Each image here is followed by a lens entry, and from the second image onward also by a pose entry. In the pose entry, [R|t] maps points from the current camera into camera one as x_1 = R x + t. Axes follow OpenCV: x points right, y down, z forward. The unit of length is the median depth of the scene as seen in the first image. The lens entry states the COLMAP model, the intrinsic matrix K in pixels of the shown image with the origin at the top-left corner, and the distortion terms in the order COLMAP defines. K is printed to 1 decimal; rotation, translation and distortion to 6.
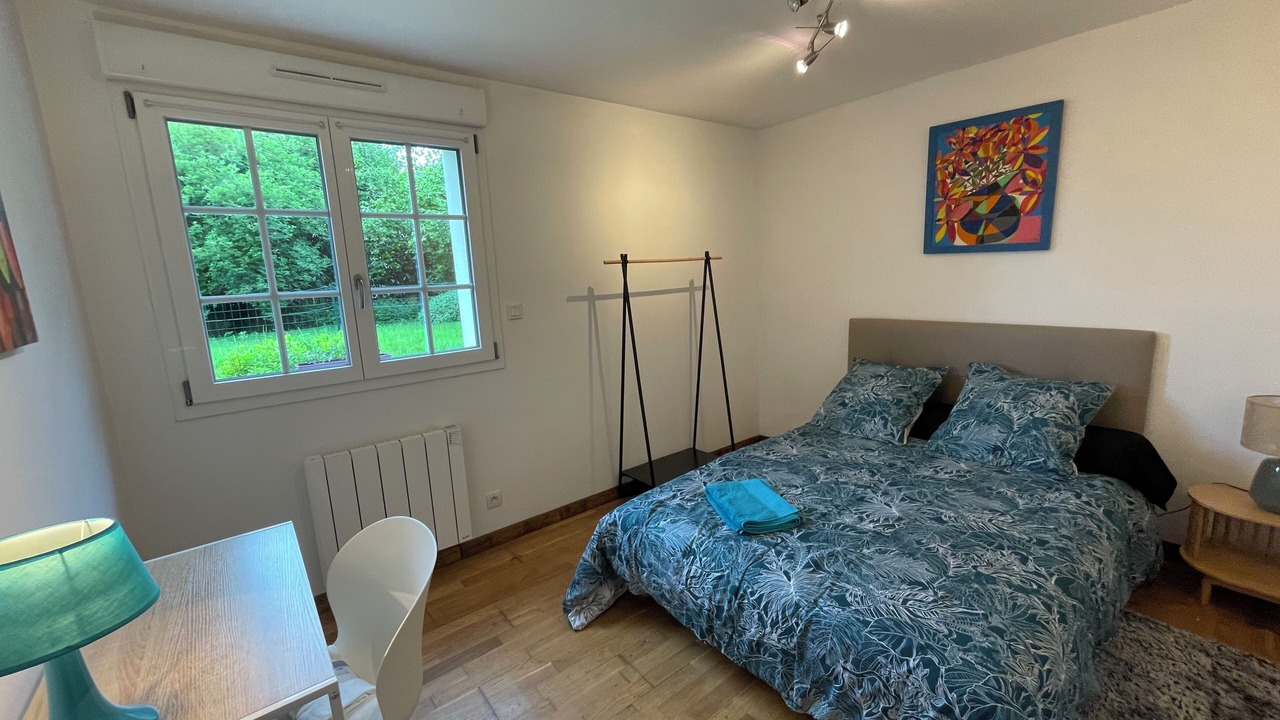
lens RADIAL K [[517.0, 0, 640.3], [0, 517.0, 357.8], [0, 0, 1]] dist [-0.002754, -0.000325]
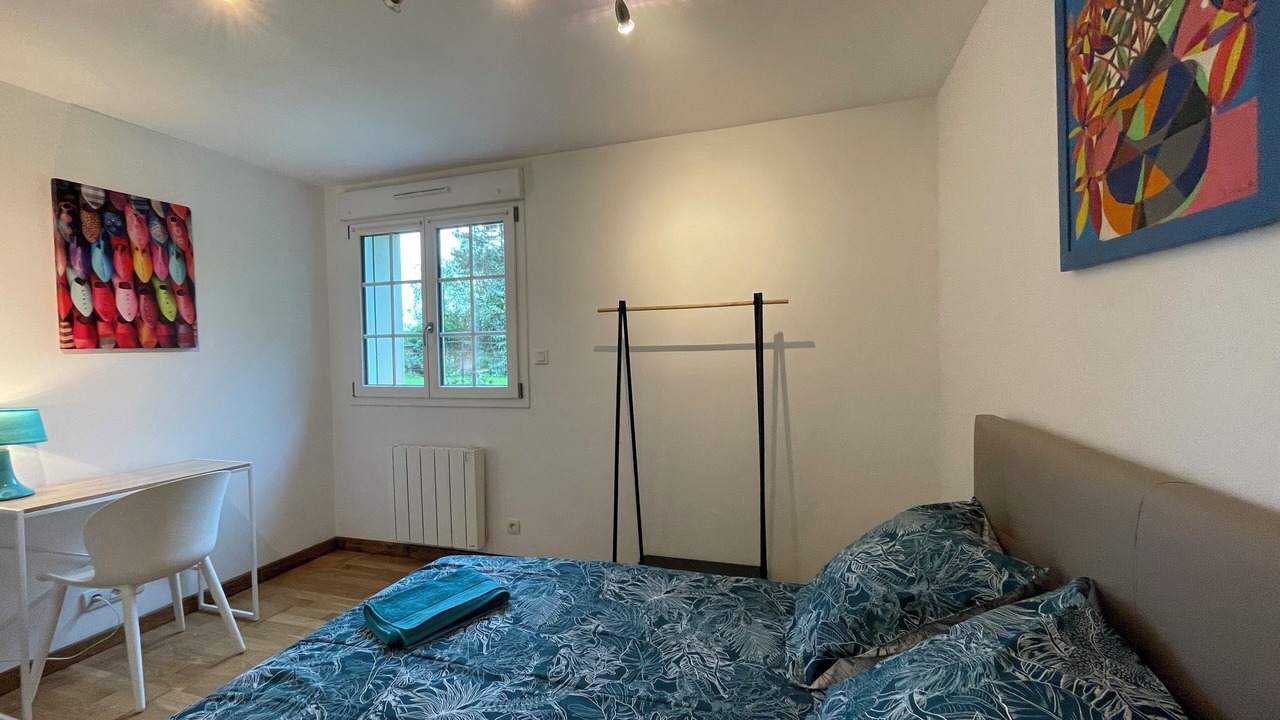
lens RADIAL K [[517.0, 0, 640.3], [0, 517.0, 357.8], [0, 0, 1]] dist [-0.002754, -0.000325]
pose [[0.555051, 0.052626, -0.830150, 0.926525], [-0.144619, 0.988903, -0.034005, -0.098018], [0.819148, 0.138930, 0.556502, 0.685402]]
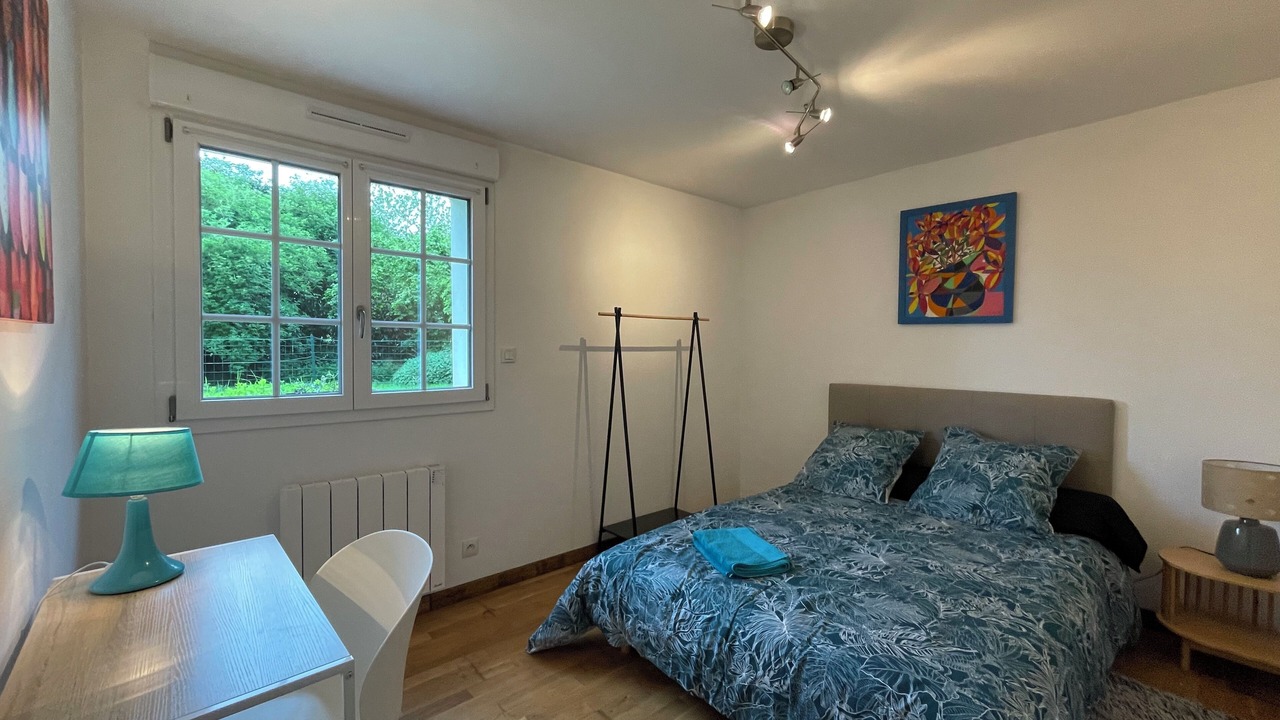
lens RADIAL K [[517.0, 0, 640.3], [0, 517.0, 357.8], [0, 0, 1]] dist [-0.002754, -0.000325]
pose [[0.997669, 0.052069, 0.044107, -0.034647], [-0.044913, 0.987657, -0.150055, 0.068227], [-0.051376, 0.147724, 0.987693, -0.021705]]
